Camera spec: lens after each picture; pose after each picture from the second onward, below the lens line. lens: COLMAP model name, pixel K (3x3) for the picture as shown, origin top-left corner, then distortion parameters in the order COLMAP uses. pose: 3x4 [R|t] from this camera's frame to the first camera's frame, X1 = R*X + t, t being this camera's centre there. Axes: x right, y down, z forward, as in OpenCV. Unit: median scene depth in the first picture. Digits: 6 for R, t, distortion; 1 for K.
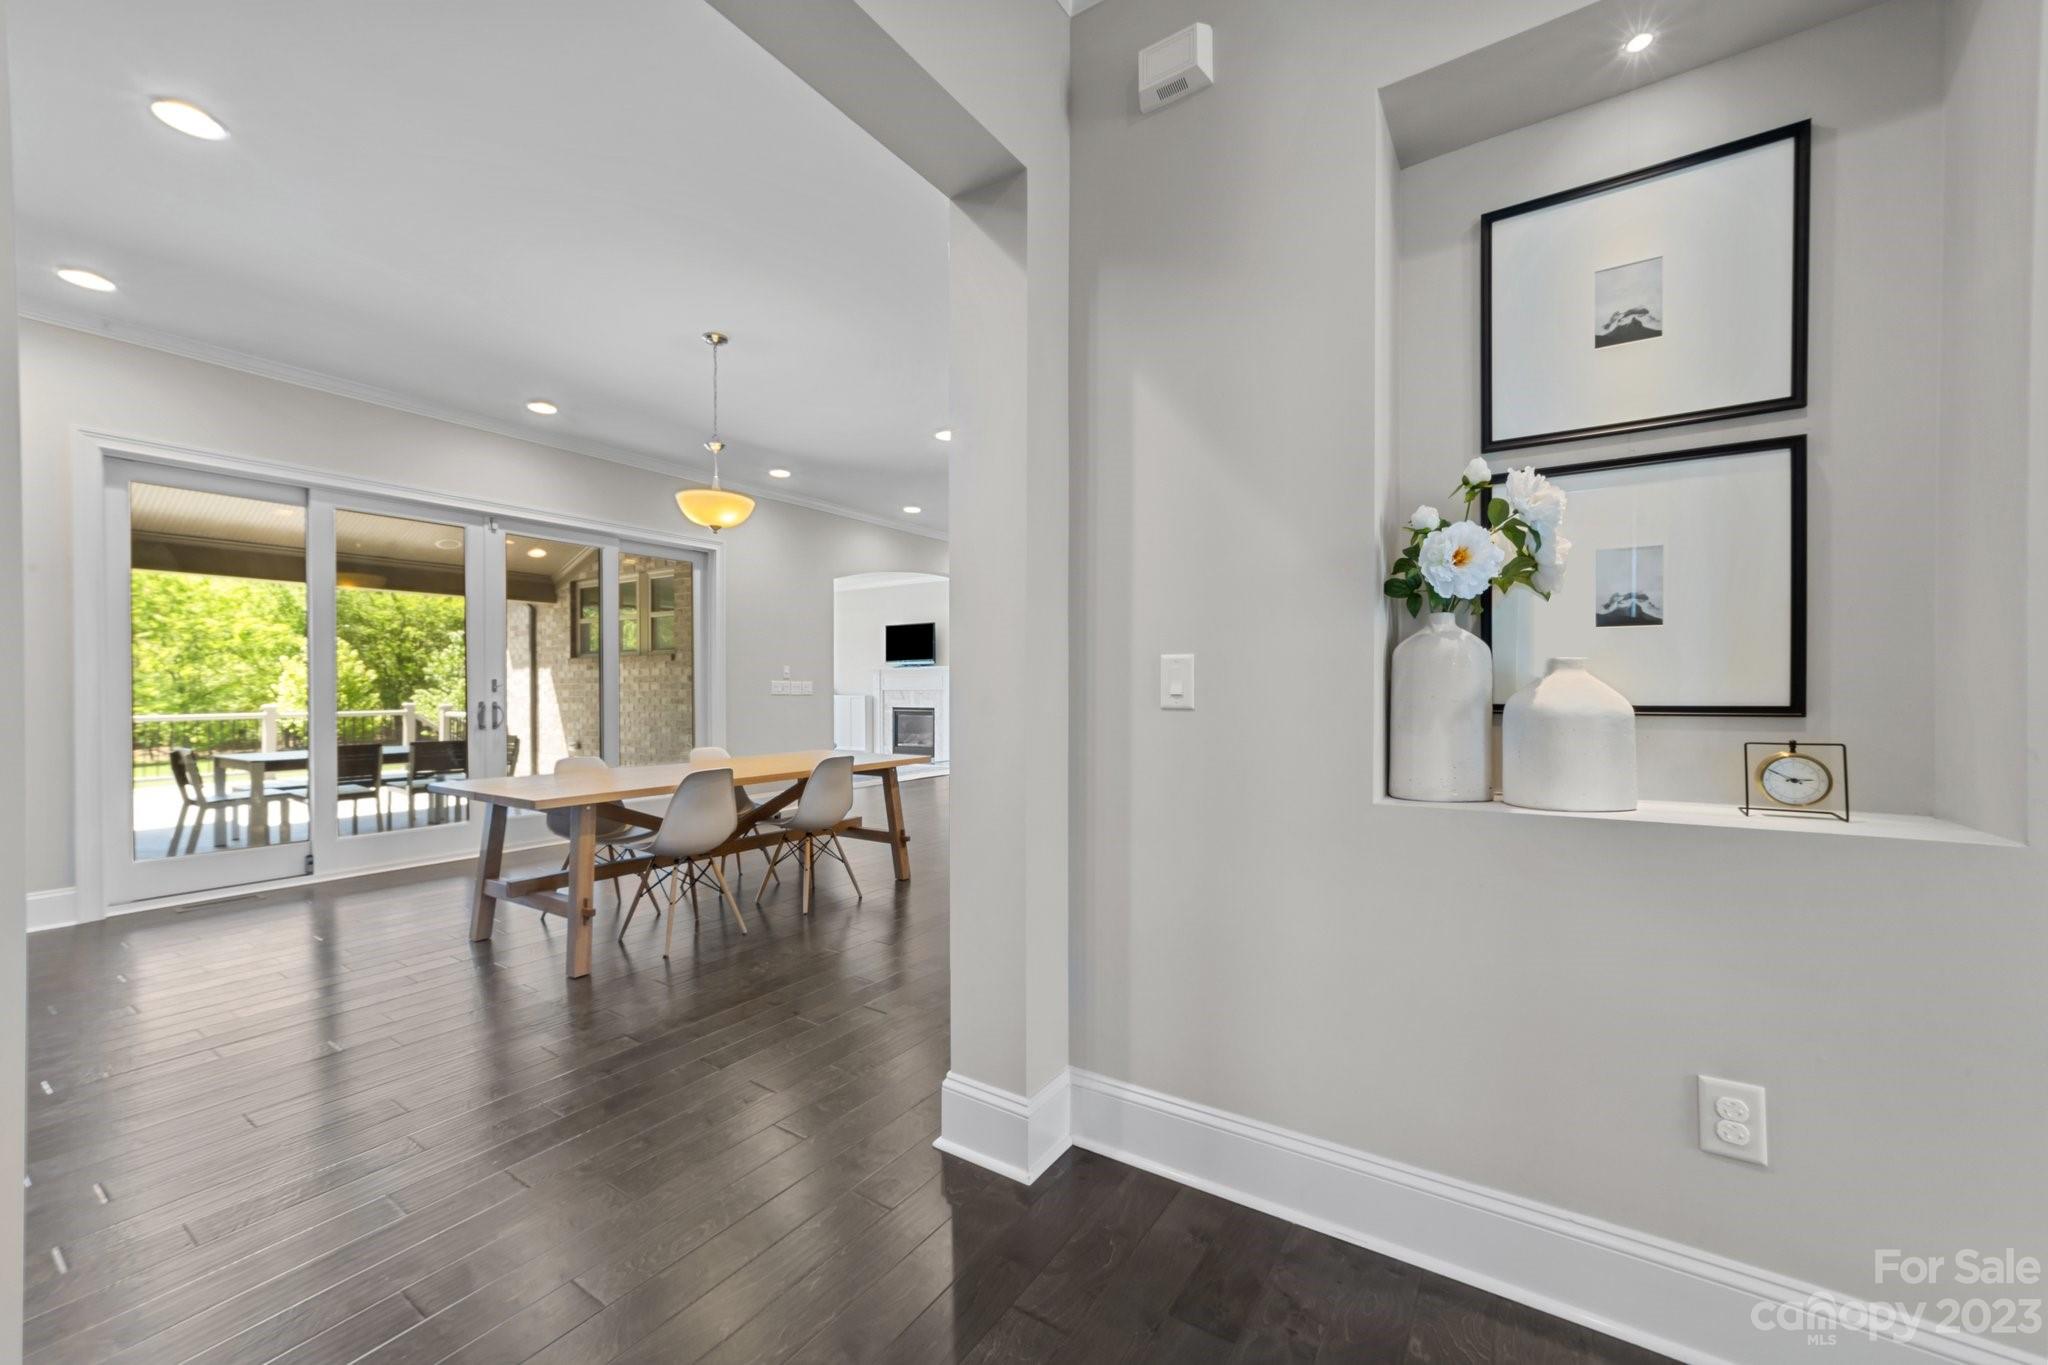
lens RADIAL K [[818.7, 0, 1028.6], [0, 818.7, 689.5], [0, 0, 1]] dist [0.004075, 0.000328]
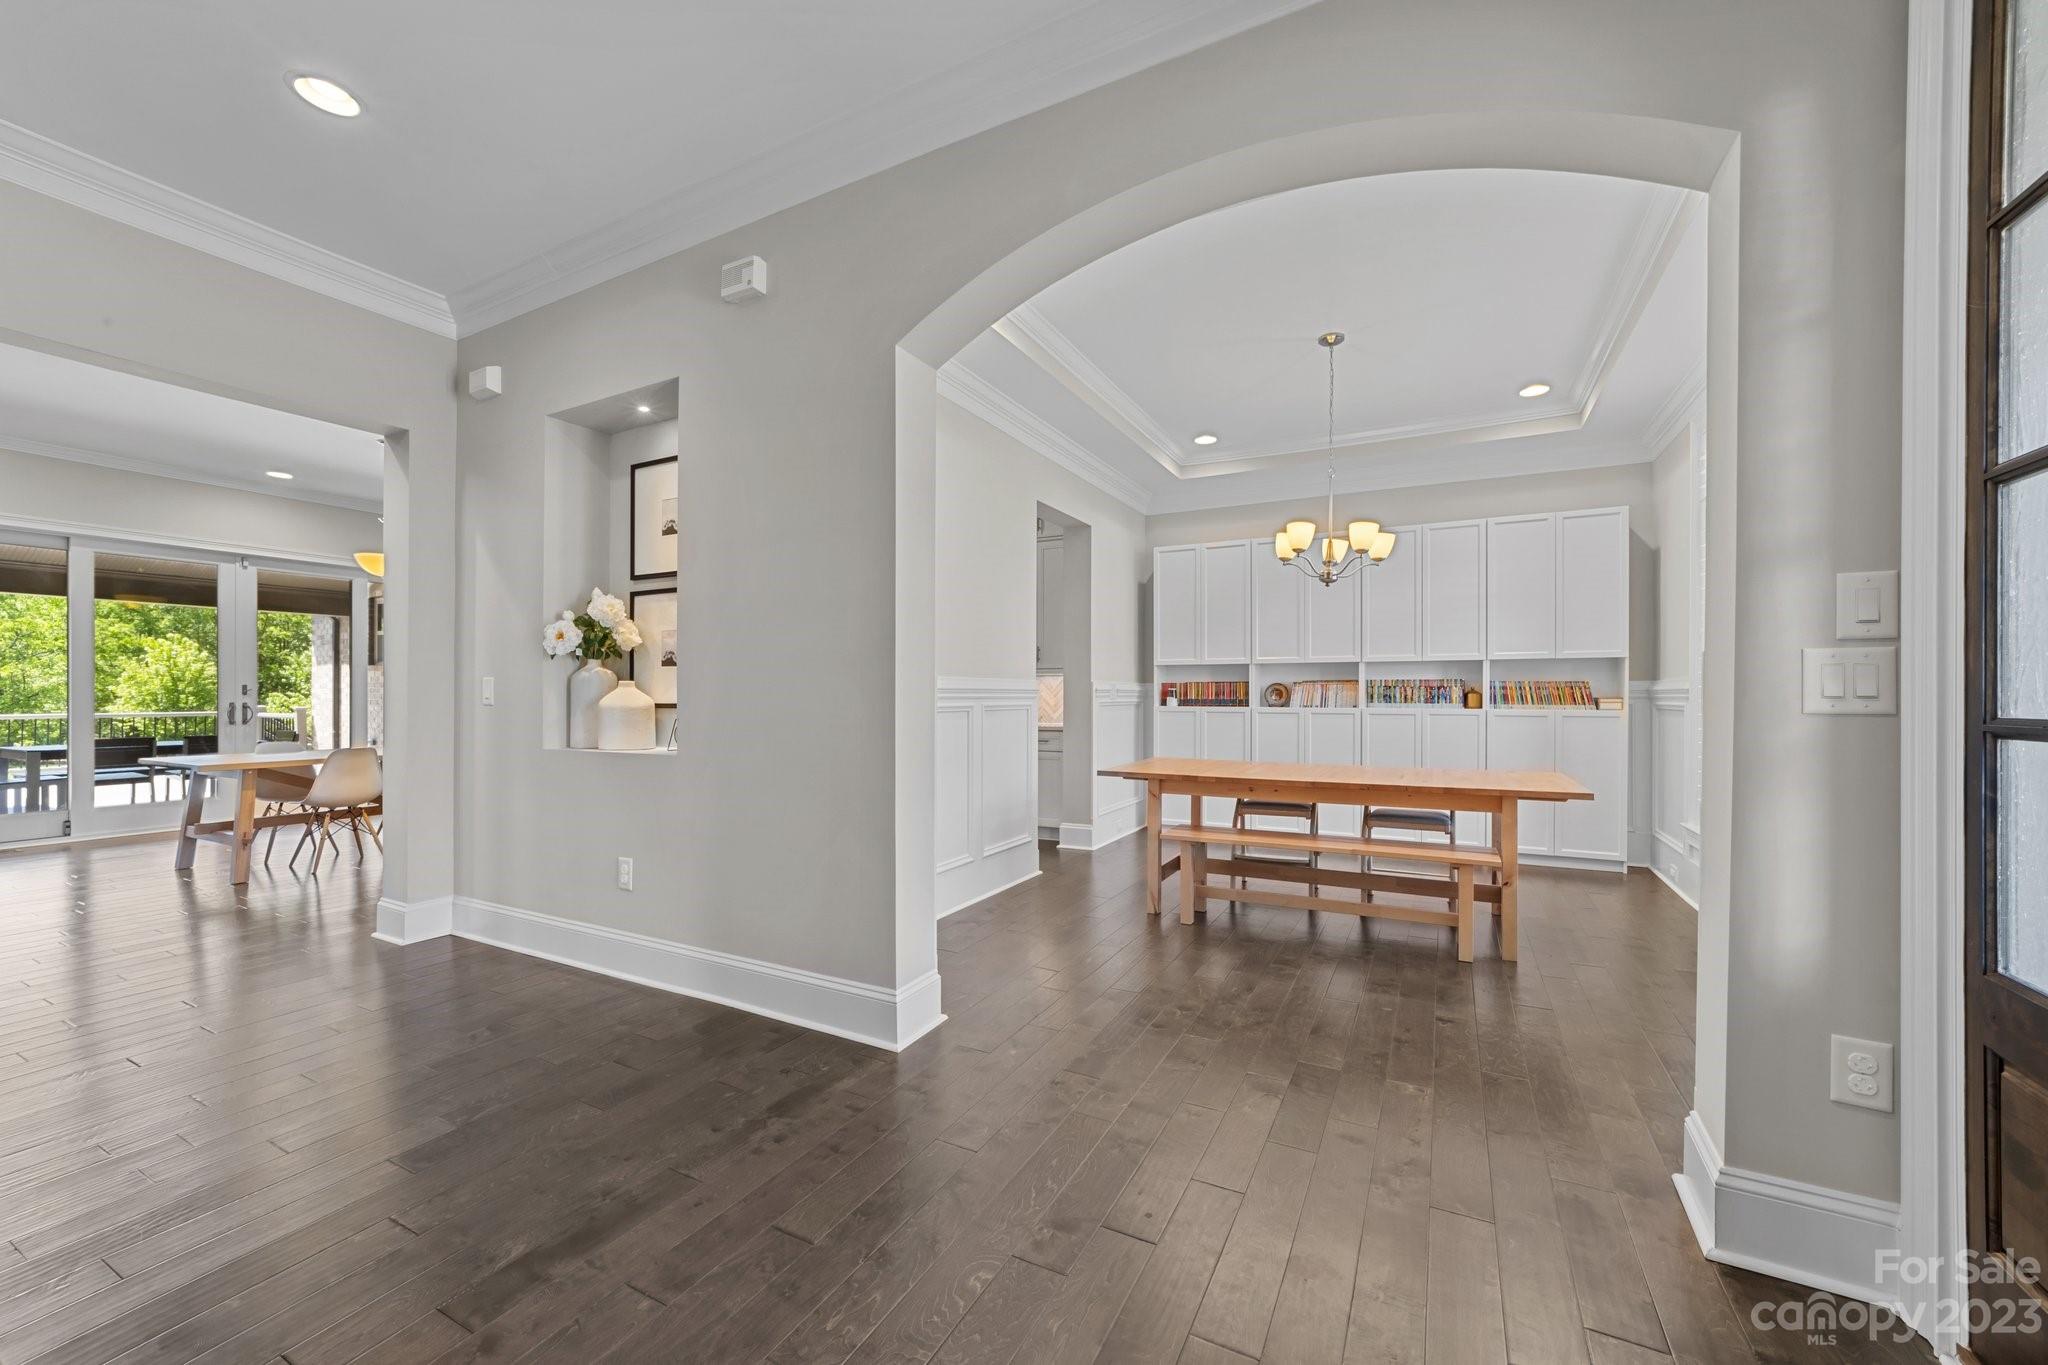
lens RADIAL K [[810.0, 0, 1025.6], [0, 810.0, 690.3], [0, 0, 1]] dist [-0.022143, 0.012476]
pose [[0.995038, 0.004112, 0.099409, 0.275639], [-0.003637, 0.999981, -0.004958, -0.001519], [-0.099427, 0.004572, 0.995034, -0.227525]]
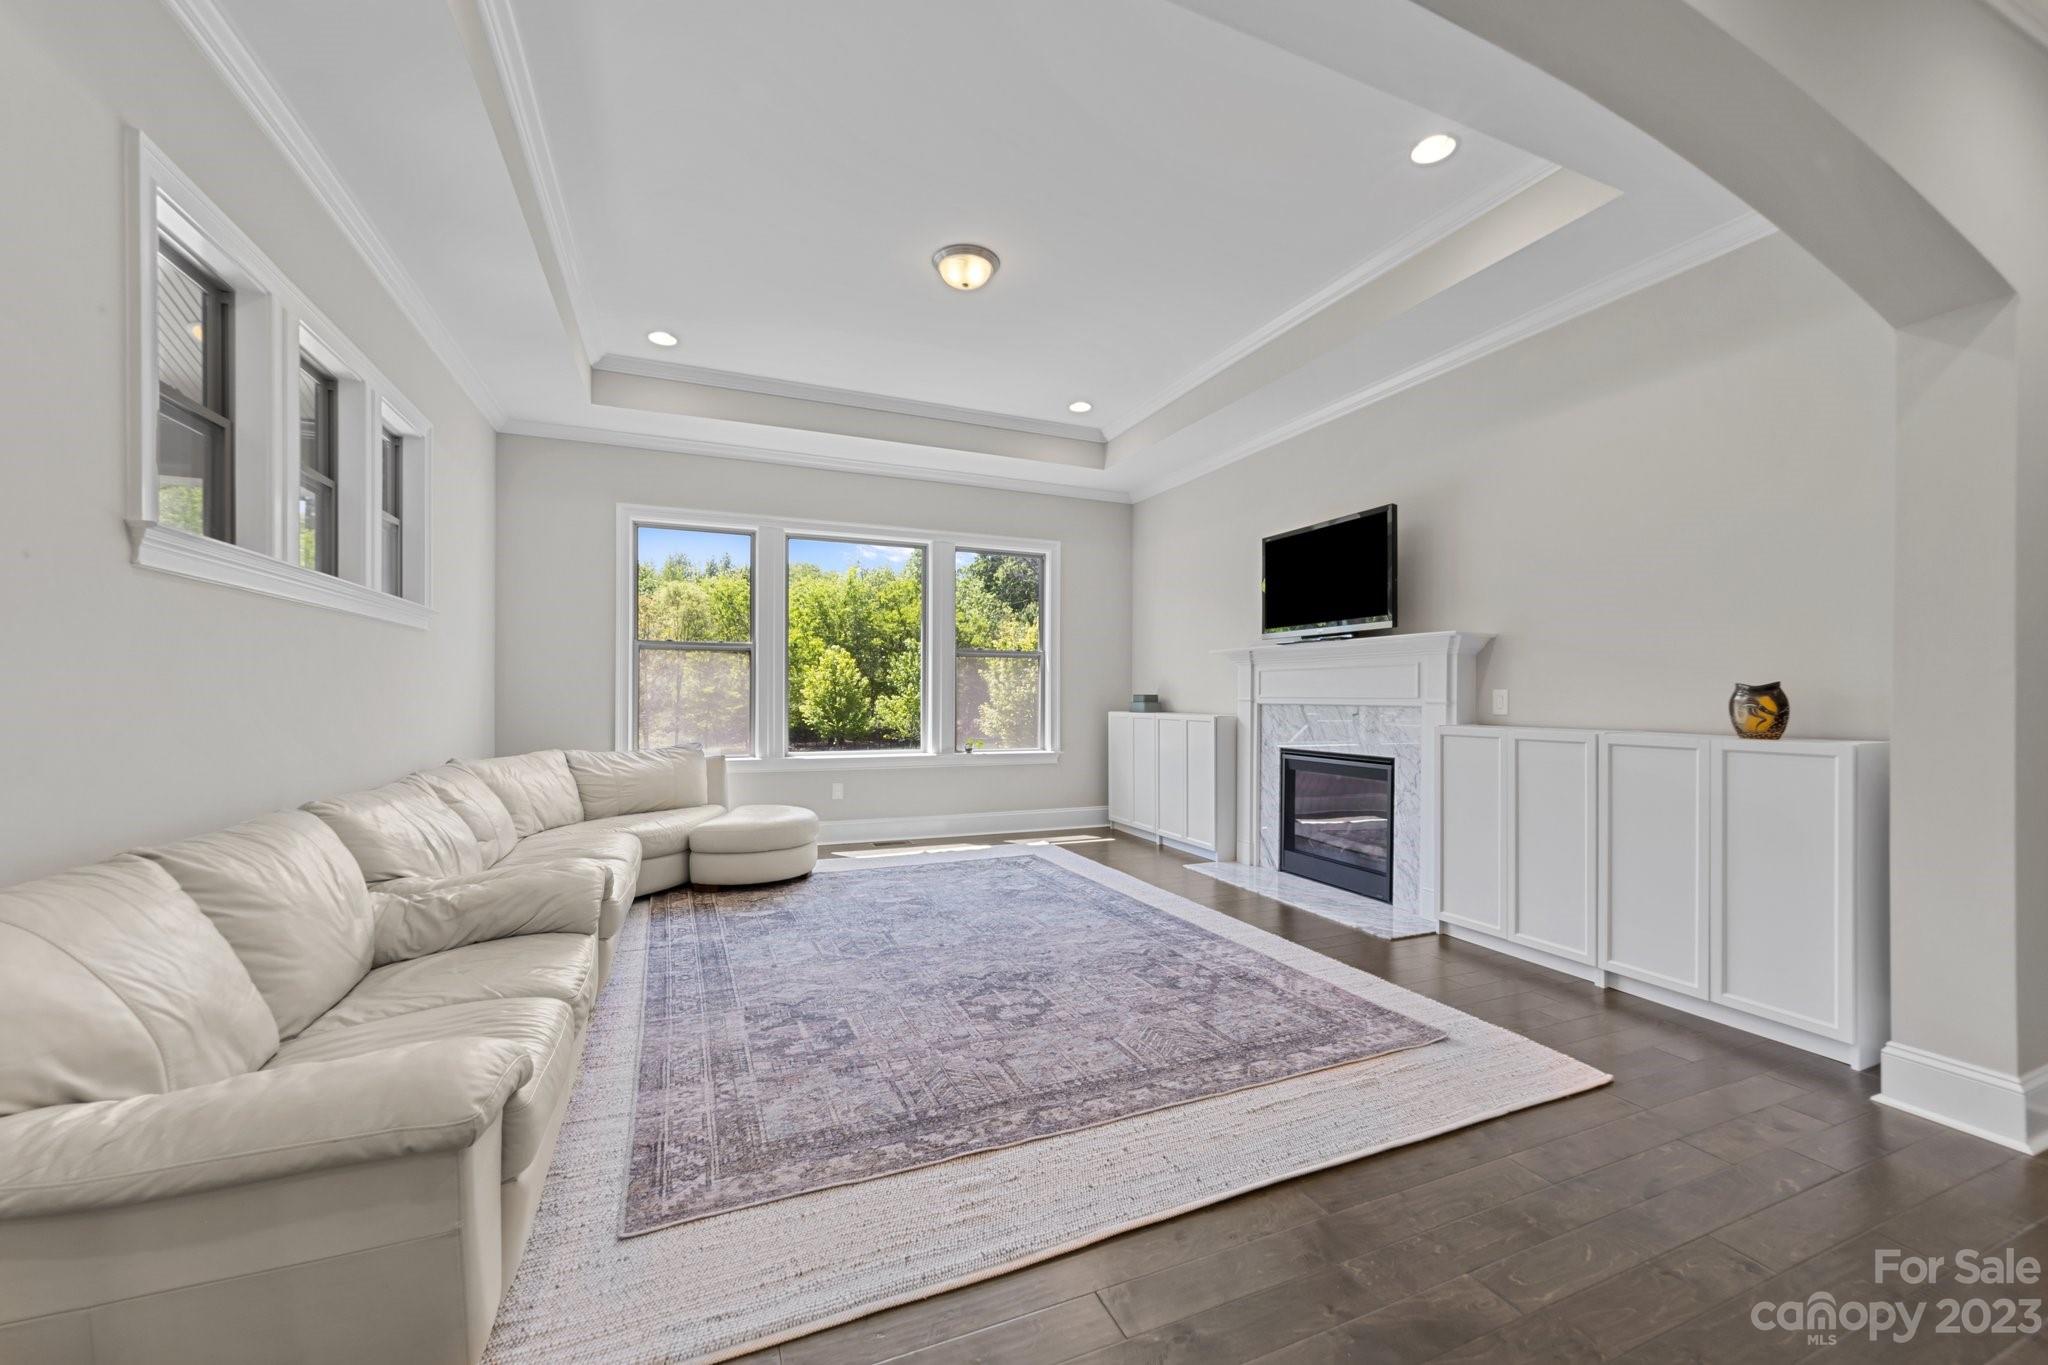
lens RADIAL K [[810.0, 0, 1025.6], [0, 810.0, 690.3], [0, 0, 1]] dist [-0.022143, 0.012476]
pose [[0.835136, 0.004780, -0.550023, -0.090775], [-0.009531, 0.999938, -0.005782, -0.004712], [0.549961, 0.010071, 0.835129, 0.980670]]
